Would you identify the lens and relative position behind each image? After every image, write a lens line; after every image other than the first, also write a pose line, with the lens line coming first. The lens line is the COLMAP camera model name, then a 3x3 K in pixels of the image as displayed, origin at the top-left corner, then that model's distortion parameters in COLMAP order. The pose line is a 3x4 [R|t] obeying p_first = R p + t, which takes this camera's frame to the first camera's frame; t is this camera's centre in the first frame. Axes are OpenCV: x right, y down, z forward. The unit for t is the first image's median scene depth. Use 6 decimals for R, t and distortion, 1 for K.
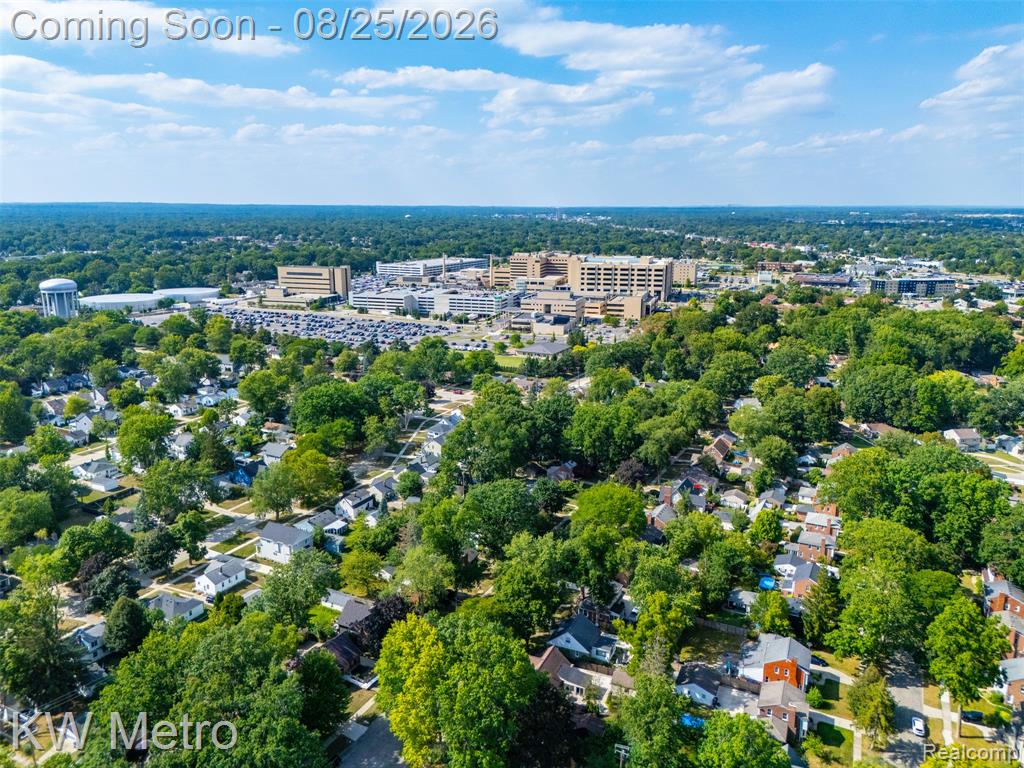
lens RADIAL K [[725.1, 0, 492.2], [0, 725.1, 384.8], [0, 0, 1]] dist [0.077189, -0.169088]
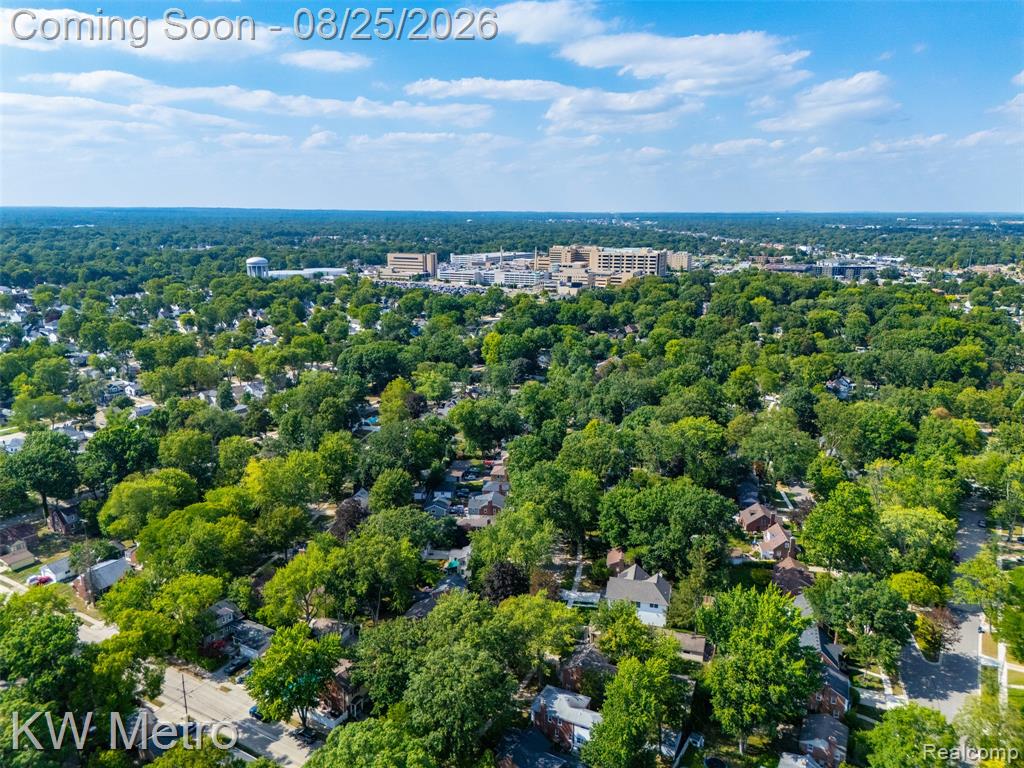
lens RADIAL K [[736.1, 0, 522.5], [0, 736.1, 382.3], [0, 0, 1]] dist [0.075501, -0.178605]
pose [[0.999340, 0.009126, -0.035171, 0.012263], [-0.009599, 0.999865, -0.013301, 0.047120], [0.035045, 0.013630, 0.999293, -0.193458]]
